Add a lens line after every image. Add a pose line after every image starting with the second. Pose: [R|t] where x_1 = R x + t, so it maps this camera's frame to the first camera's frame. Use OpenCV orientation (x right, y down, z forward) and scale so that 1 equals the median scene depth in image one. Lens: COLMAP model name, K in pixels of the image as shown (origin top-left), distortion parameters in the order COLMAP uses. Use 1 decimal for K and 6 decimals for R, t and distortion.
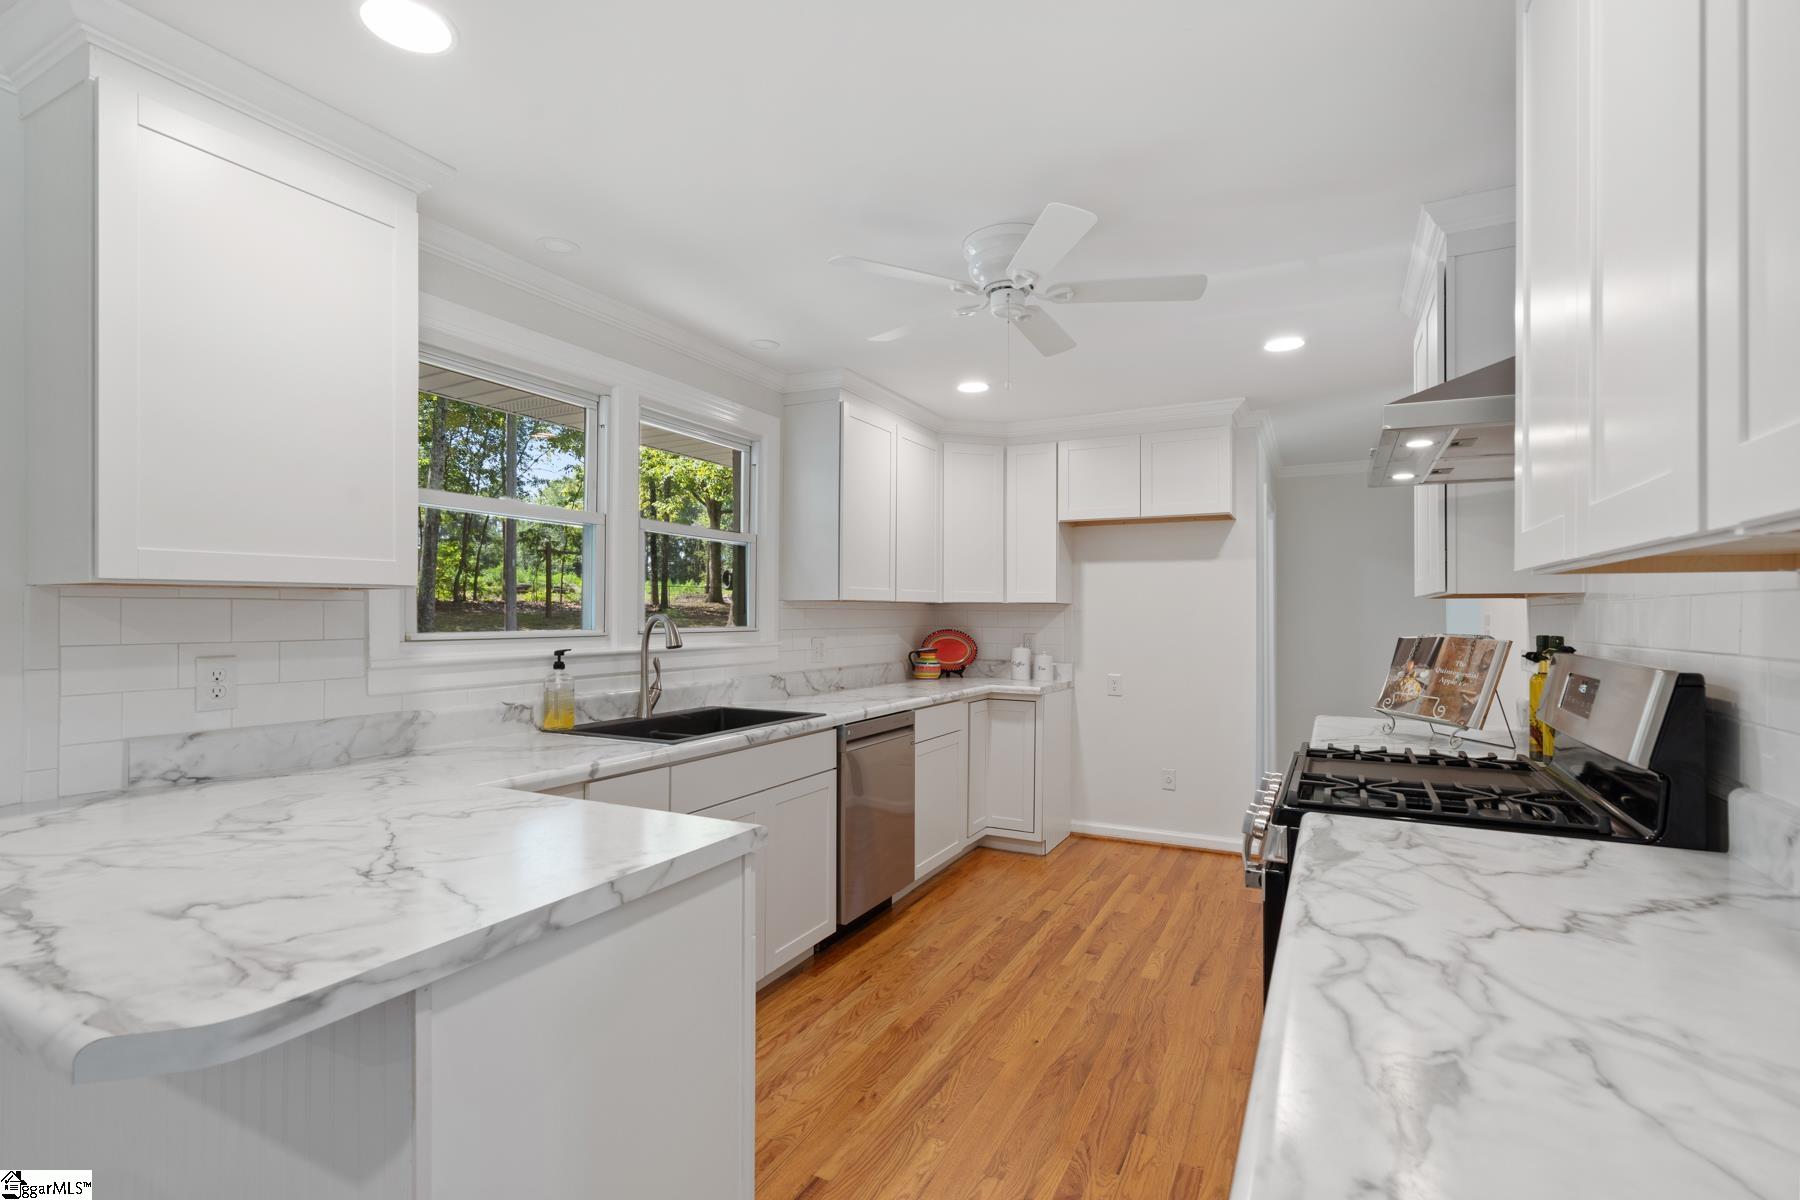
lens RADIAL K [[829.9, 0, 901.8], [0, 829.9, 613.9], [0, 0, 1]] dist [-0.005277, 0.001568]
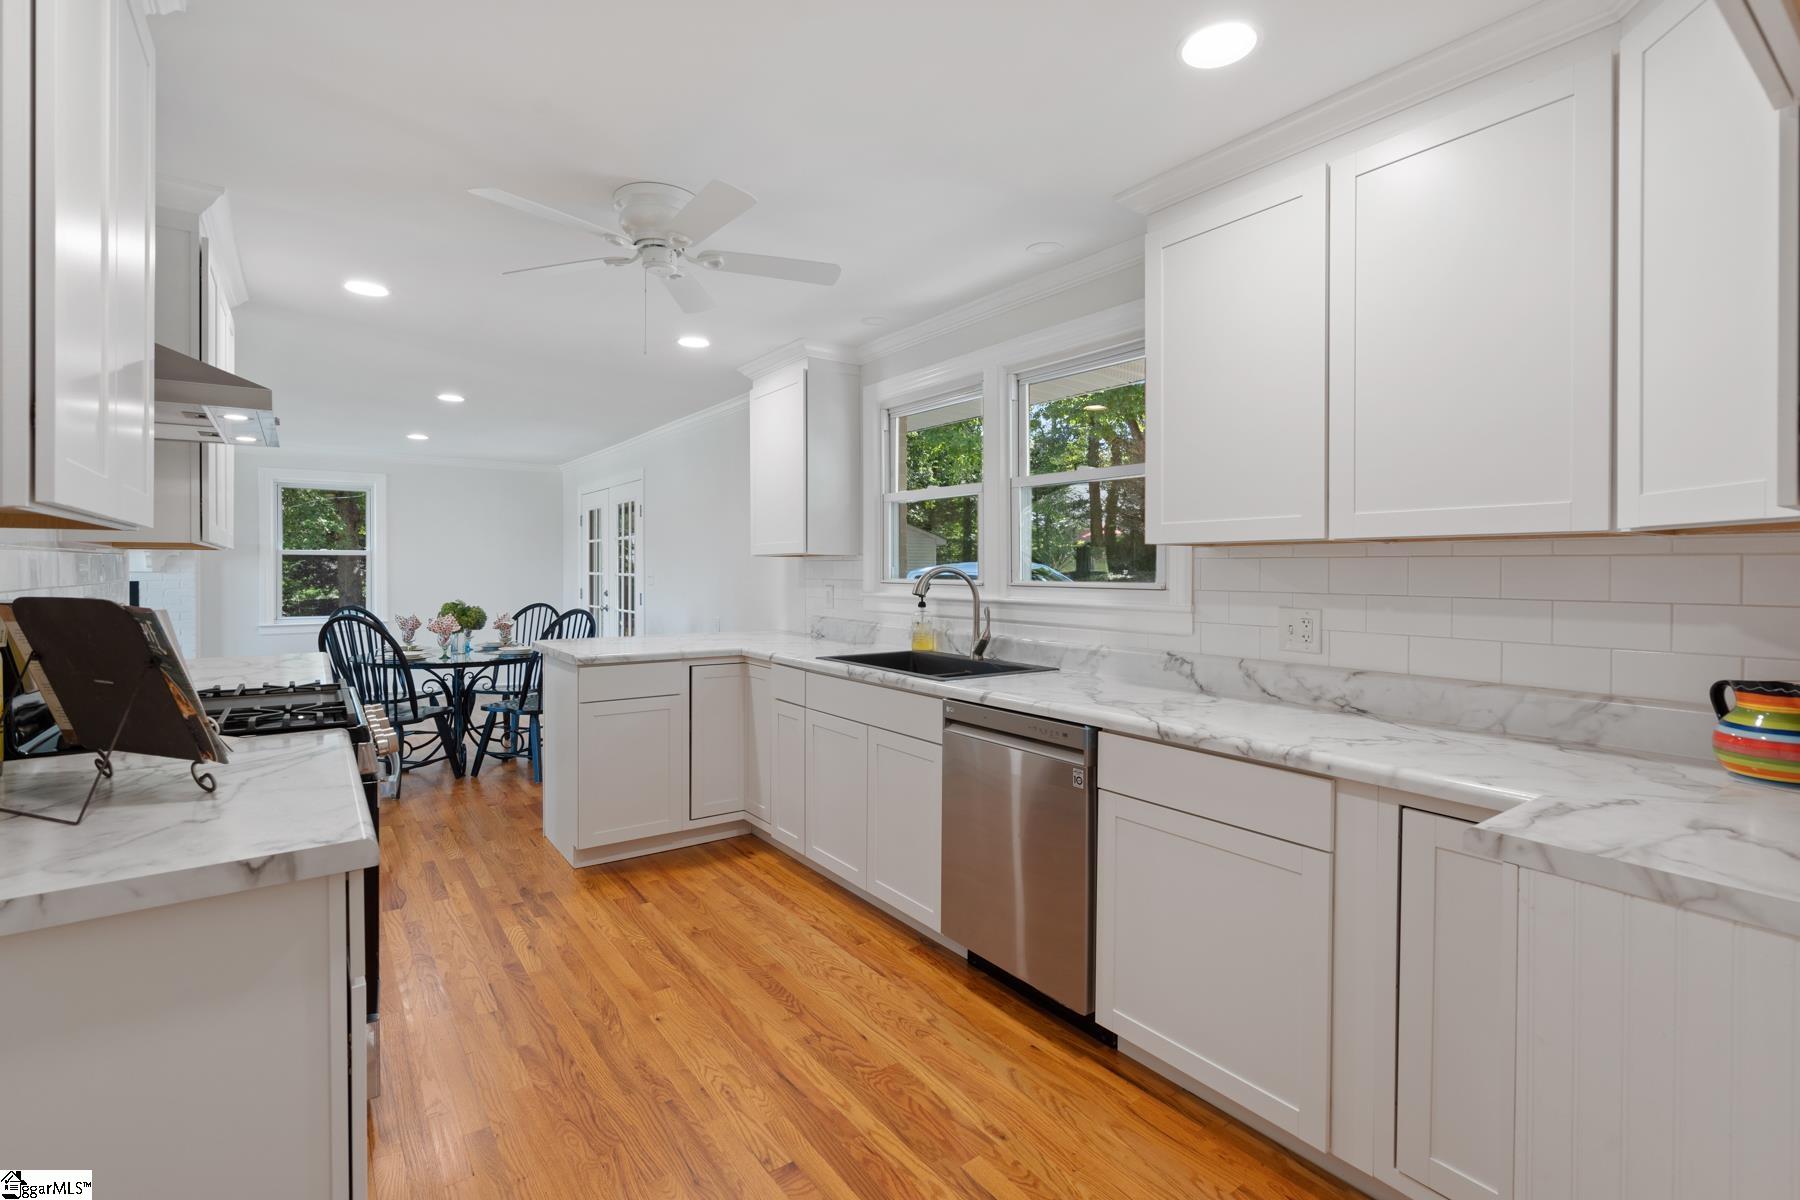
lens RADIAL K [[829.9, 0, 896.9], [0, 829.9, 580.4], [0, 0, 1]] dist [-0.005277, 0.001568]
pose [[-0.454246, 0.008489, -0.890836, 0.679254], [-0.003661, 0.999928, 0.011396, 0.005178], [0.890869, 0.008437, -0.454183, 1.295076]]
